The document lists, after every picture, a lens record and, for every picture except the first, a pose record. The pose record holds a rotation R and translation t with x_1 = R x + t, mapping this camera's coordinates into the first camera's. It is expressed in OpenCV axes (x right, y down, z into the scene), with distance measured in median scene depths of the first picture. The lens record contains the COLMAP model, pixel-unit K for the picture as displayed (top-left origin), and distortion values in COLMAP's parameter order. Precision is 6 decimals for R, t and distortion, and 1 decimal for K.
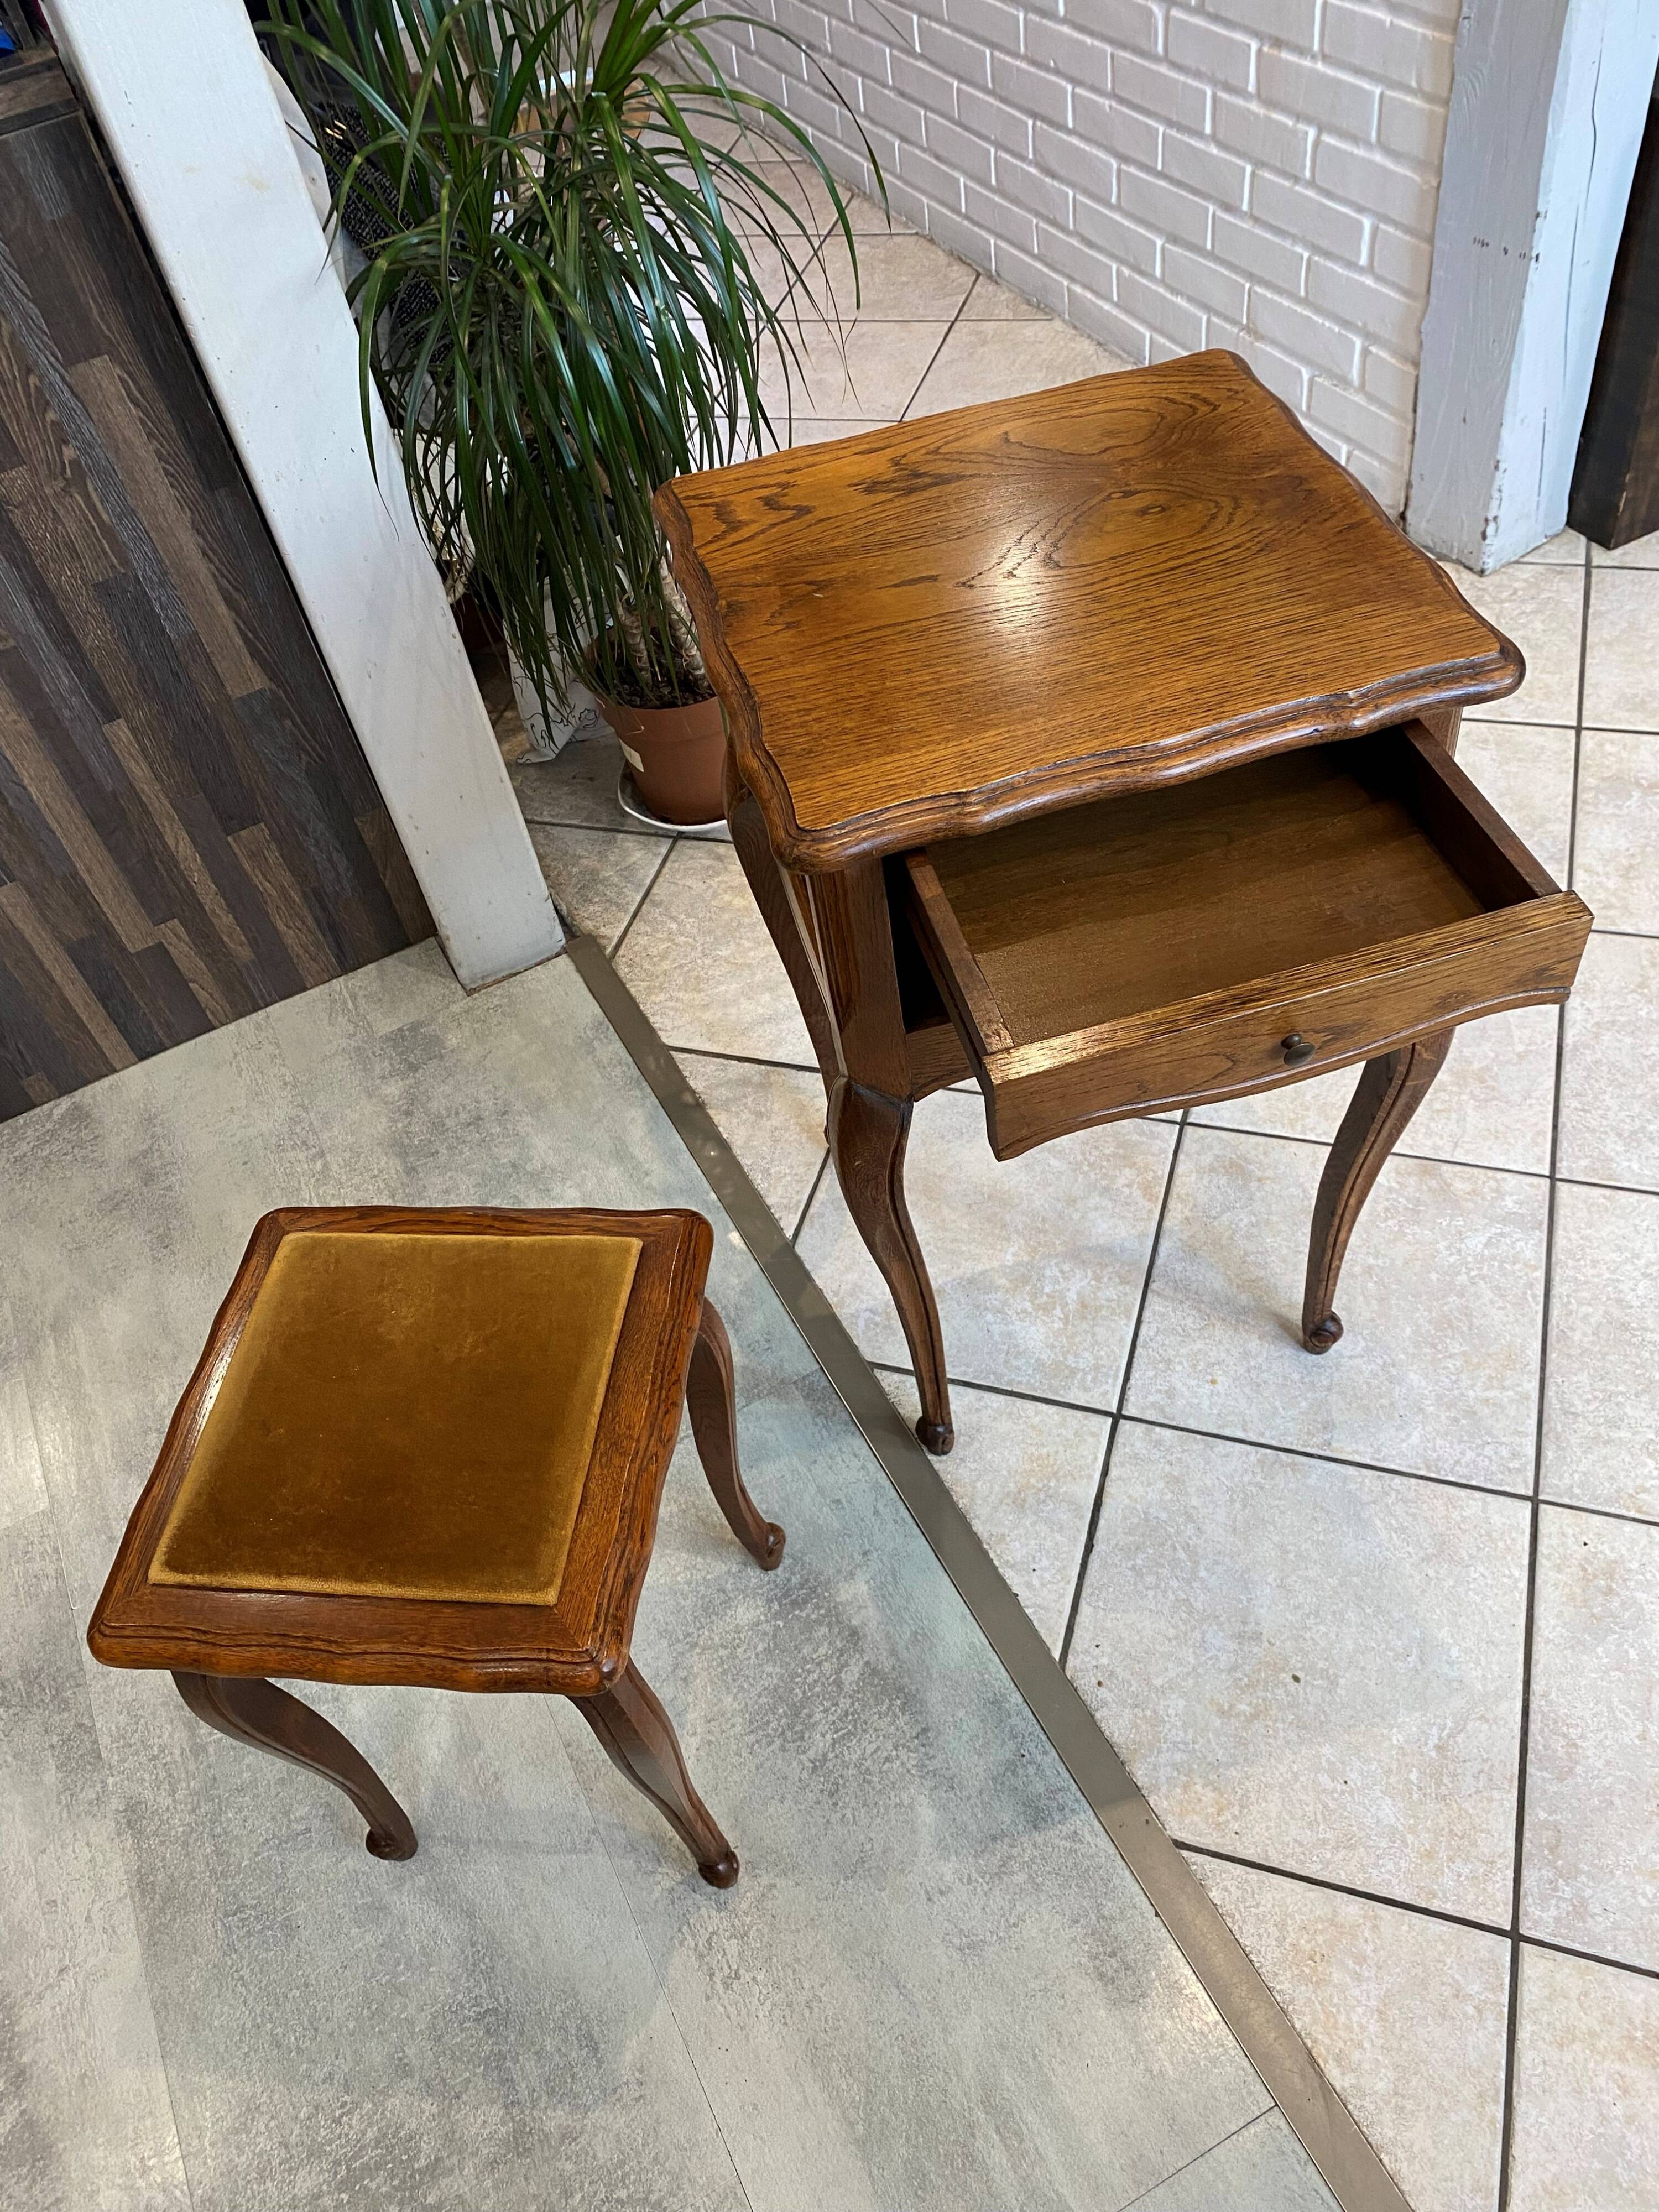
lens RADIAL K [[1706.5, 0, 835.1], [0, 1706.5, 1093.2], [0, 0, 1]] dist [0.020786, -0.018586]
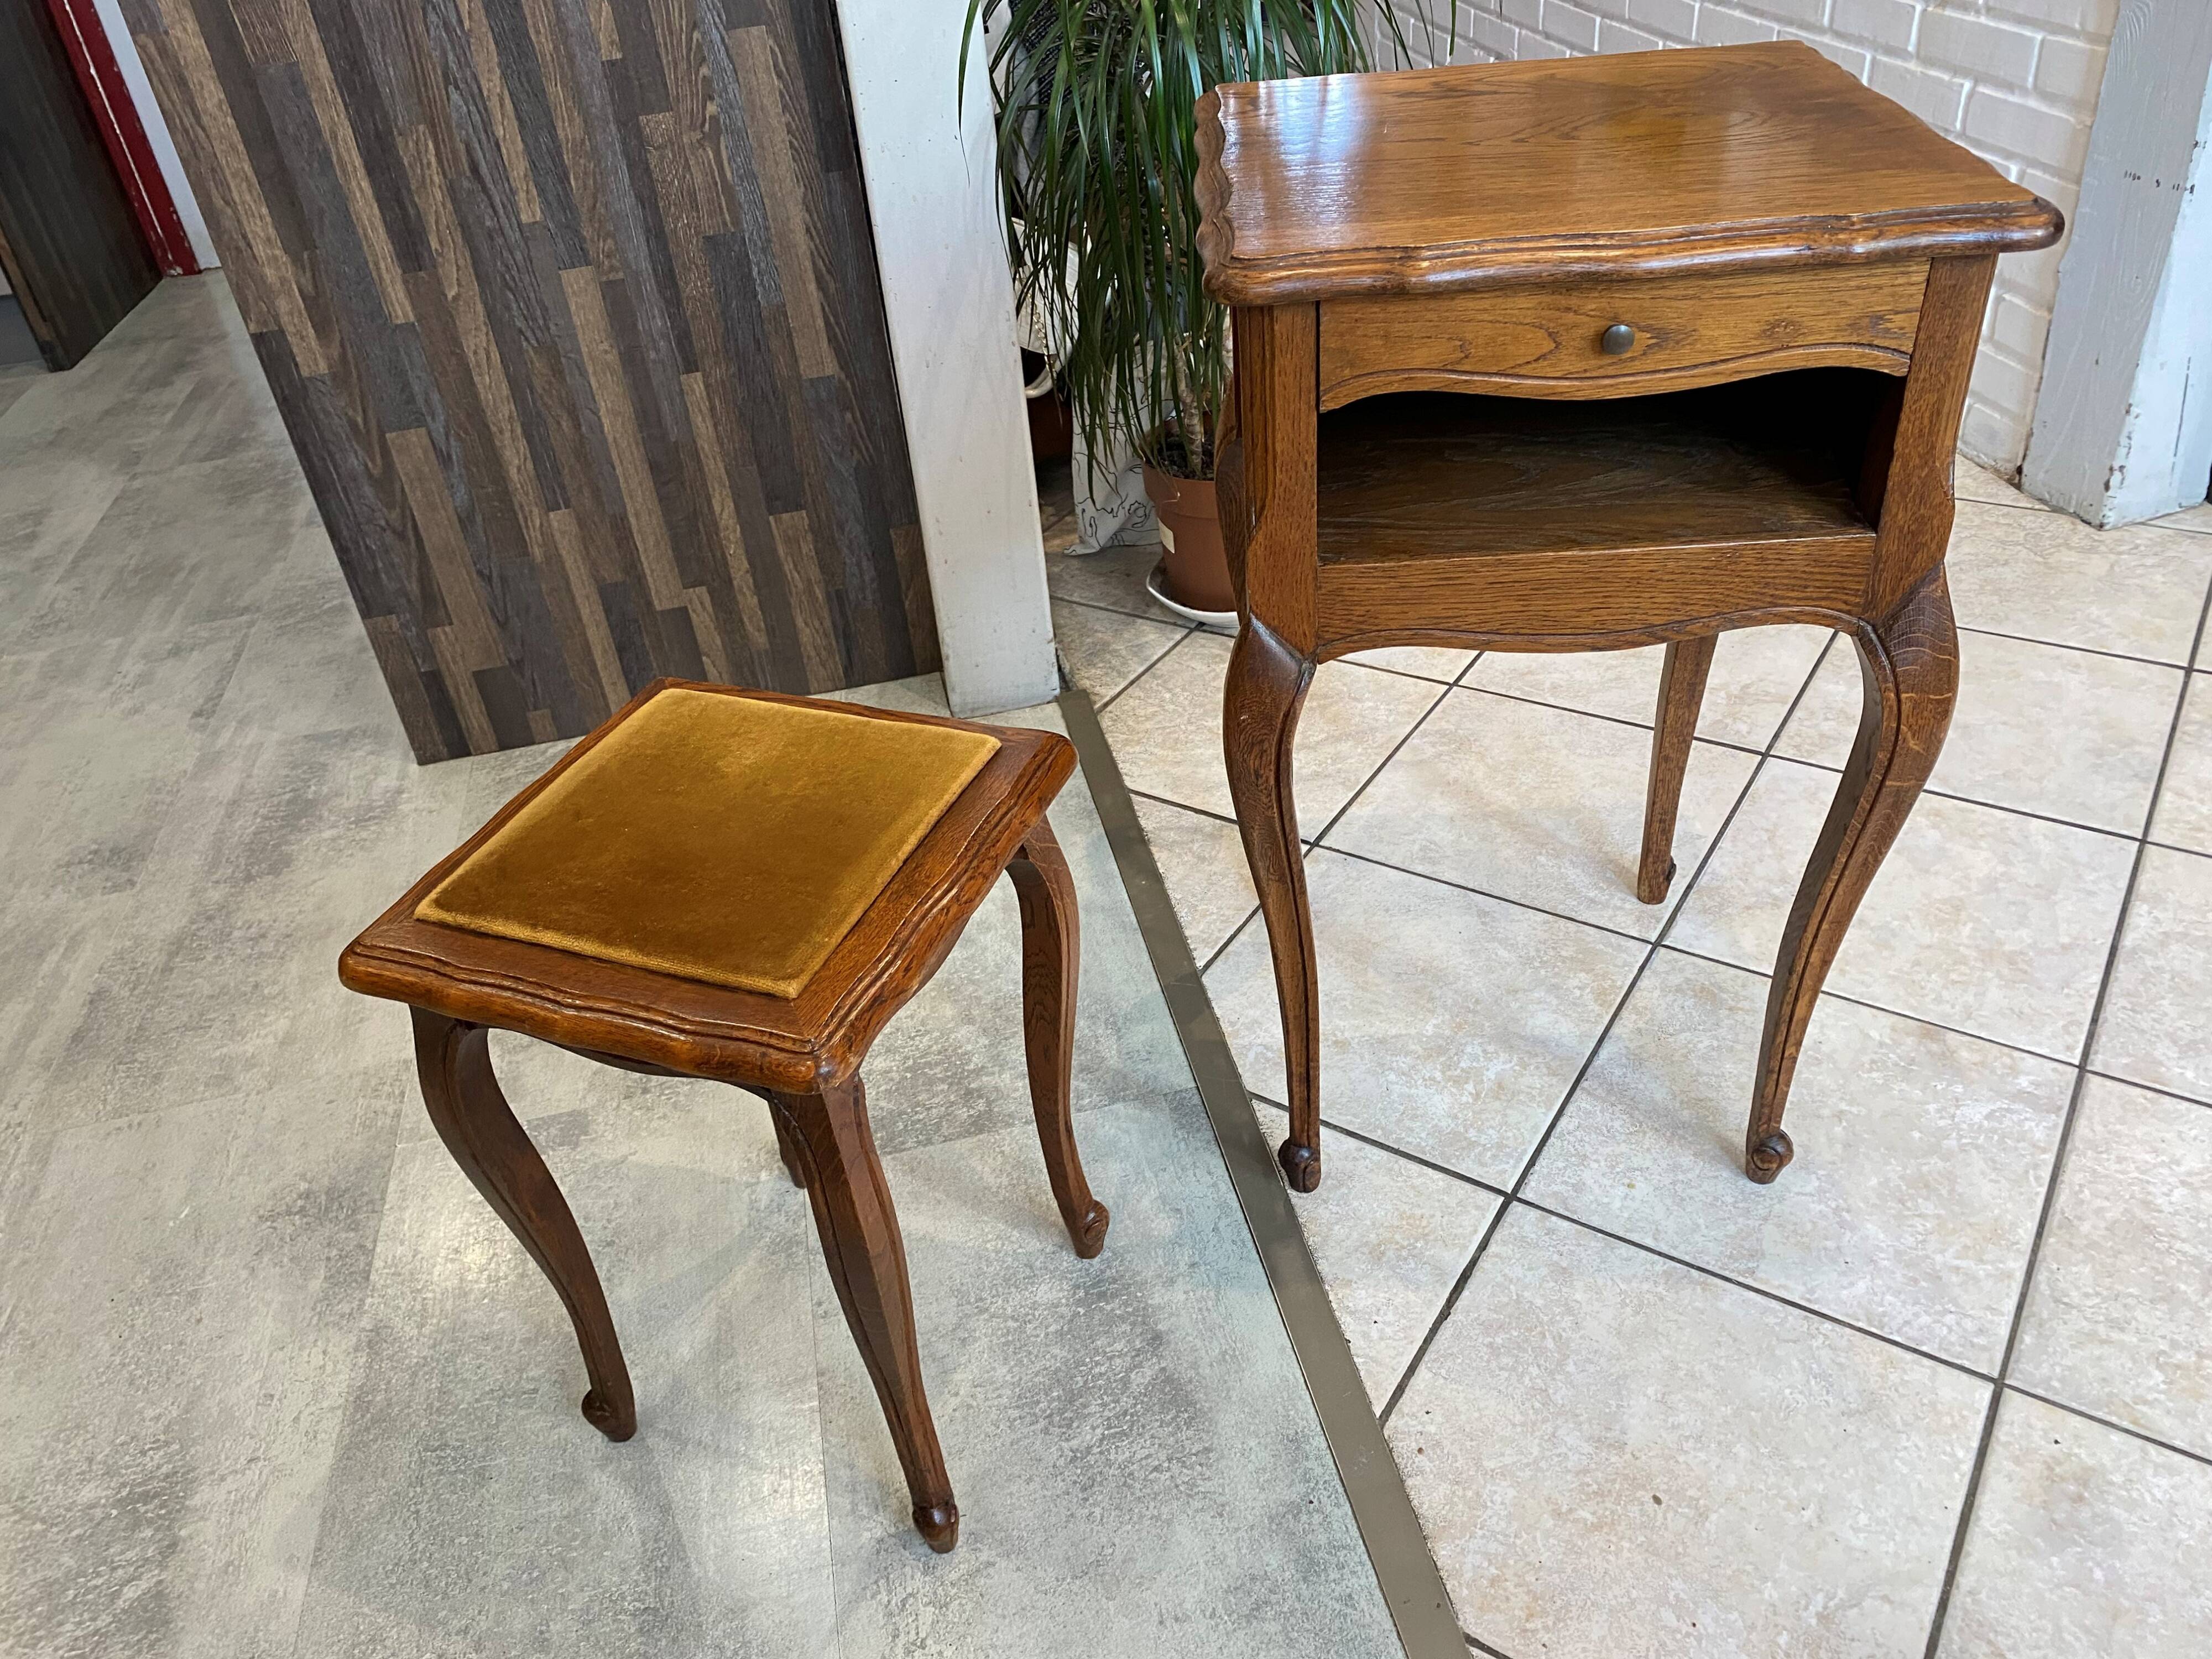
lens RADIAL K [[1706.5, 0, 1099.0], [0, 1706.5, 812.4], [0, 0, 1]] dist [0.020786, -0.018586]
pose [[0.962279, 0.189904, -0.194823, 0.093752], [-0.226305, 0.956185, -0.185732, 0.207543], [0.151016, 0.222815, 0.963093, 0.076735]]
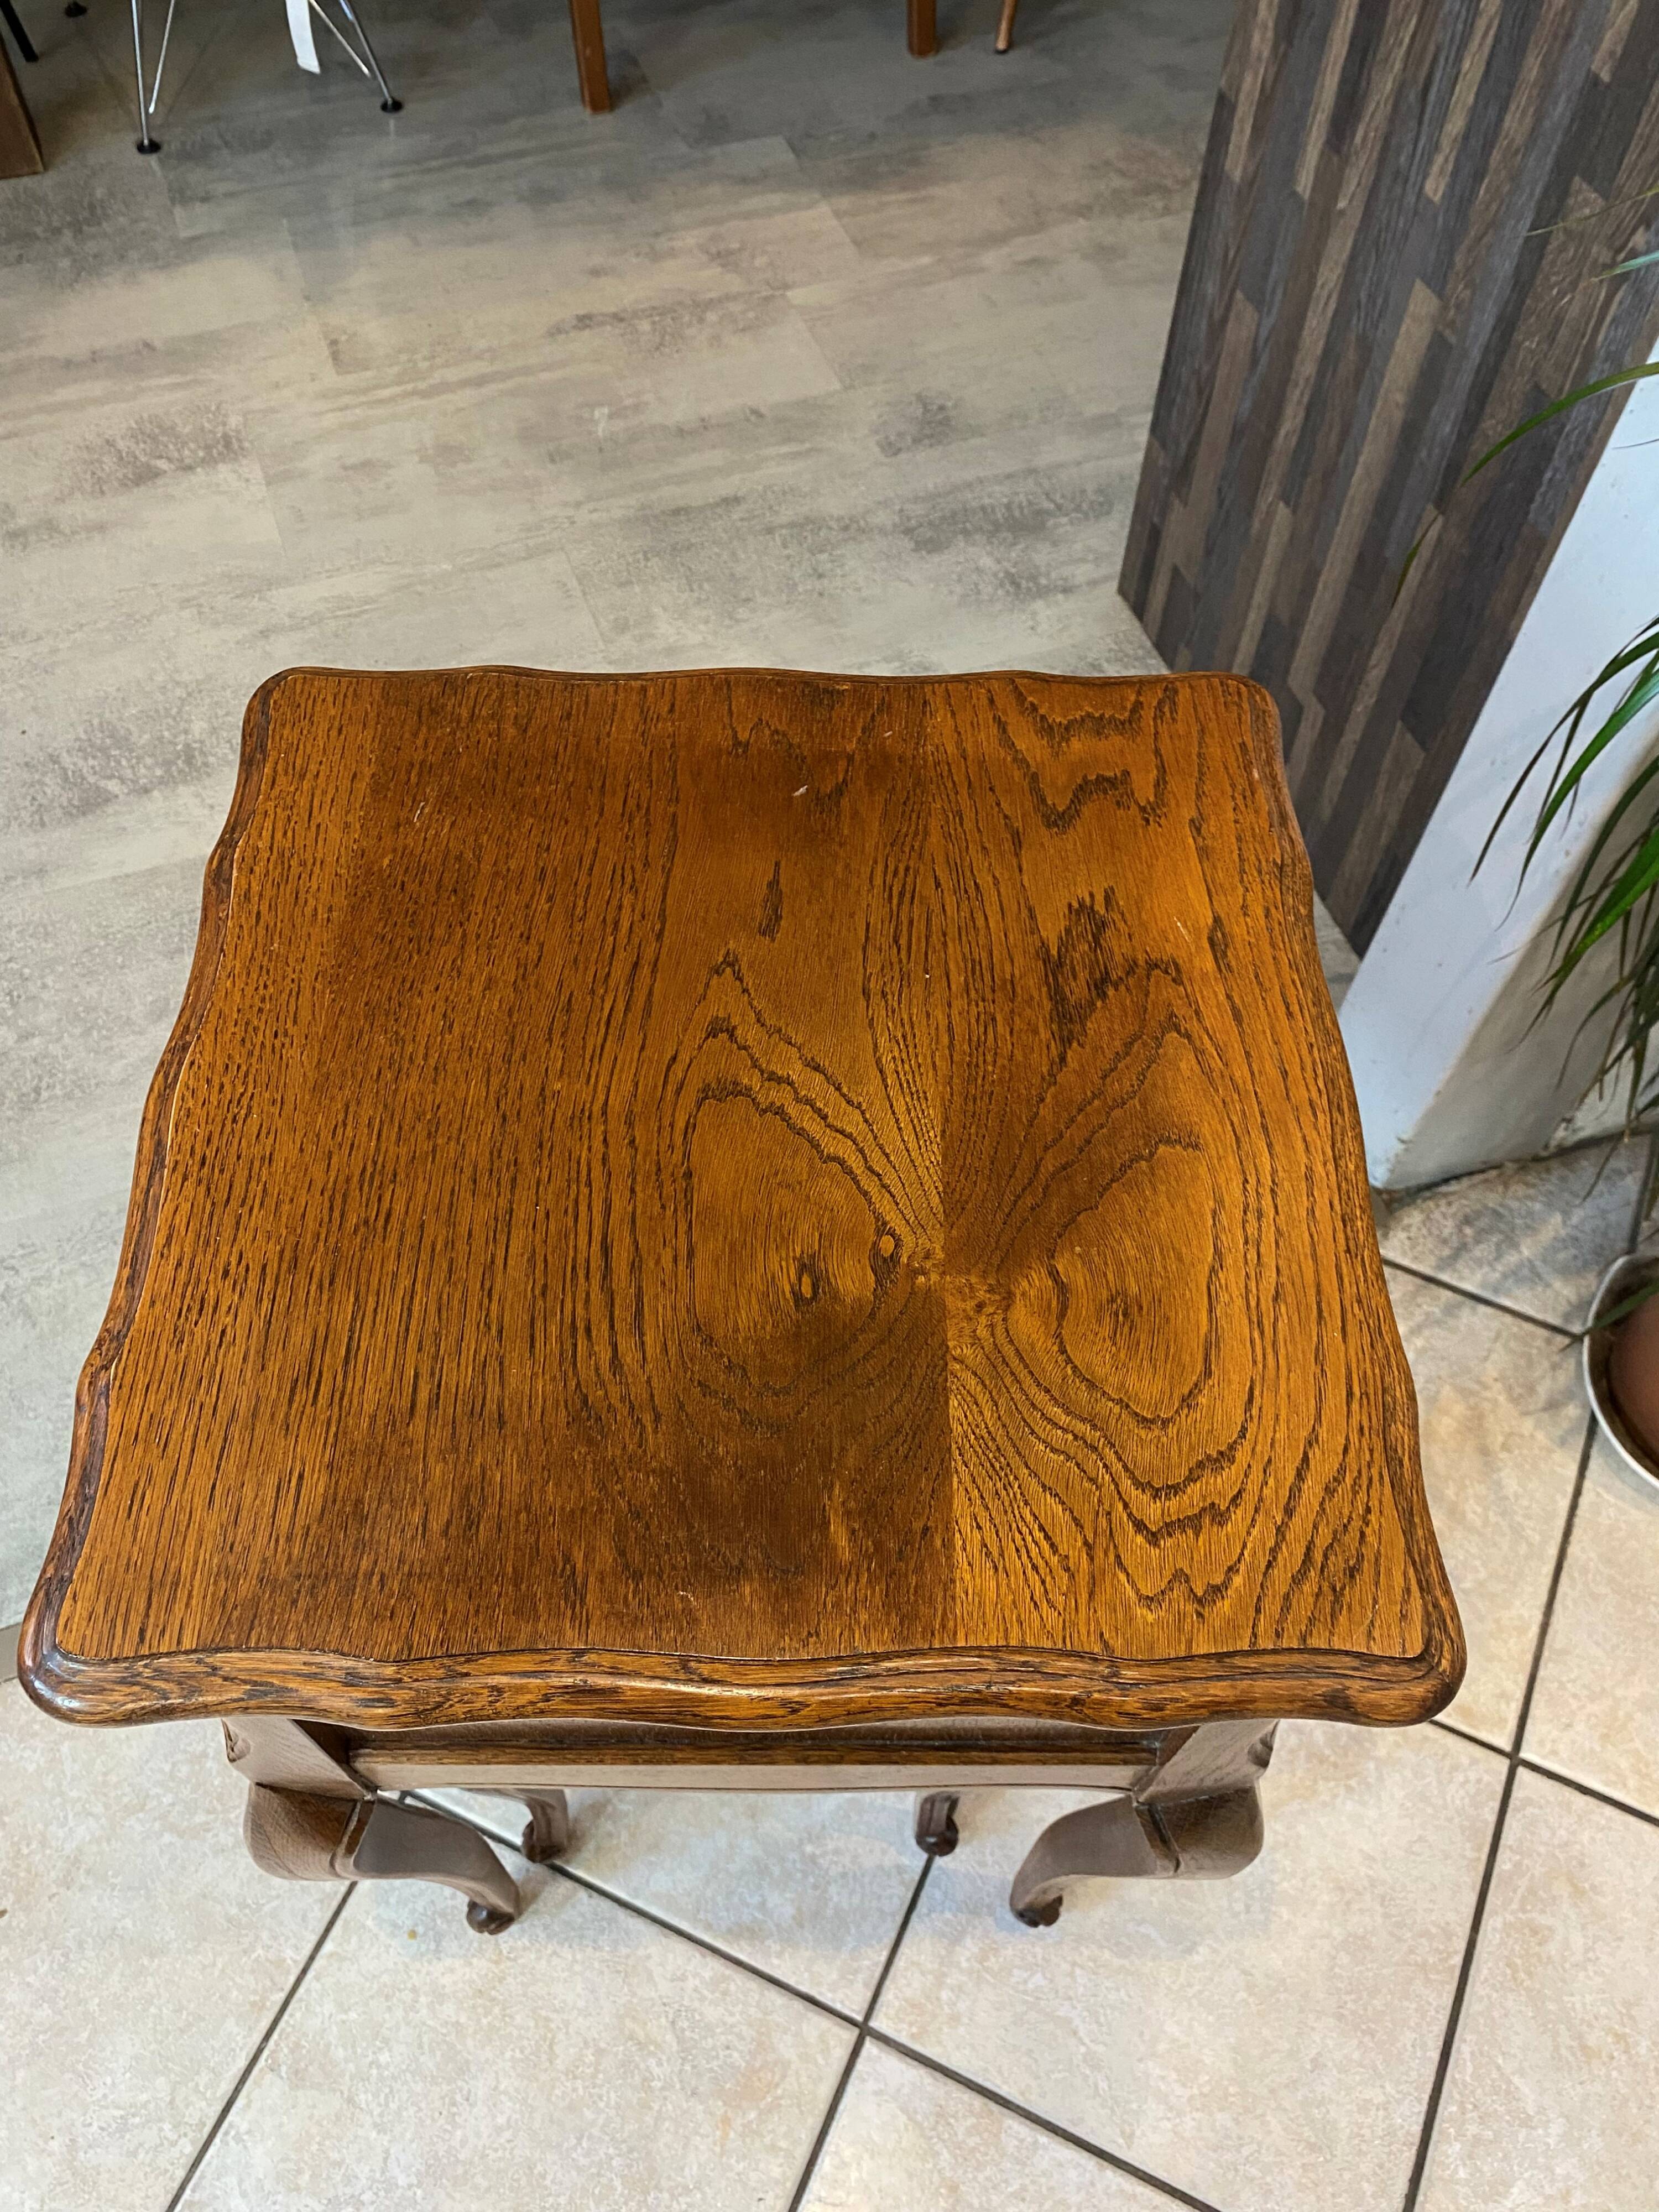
lens RADIAL K [[1752.7, 0, 821.6], [0, 1752.7, 1099.9], [0, 0, 1]] dist [0.005833, 0.003033]
pose [[-0.133053, 0.895221, -0.425295, 0.195423], [-0.740578, 0.195374, 0.642941, -0.514434], [0.658666, 0.400509, 0.636986, 0.481053]]
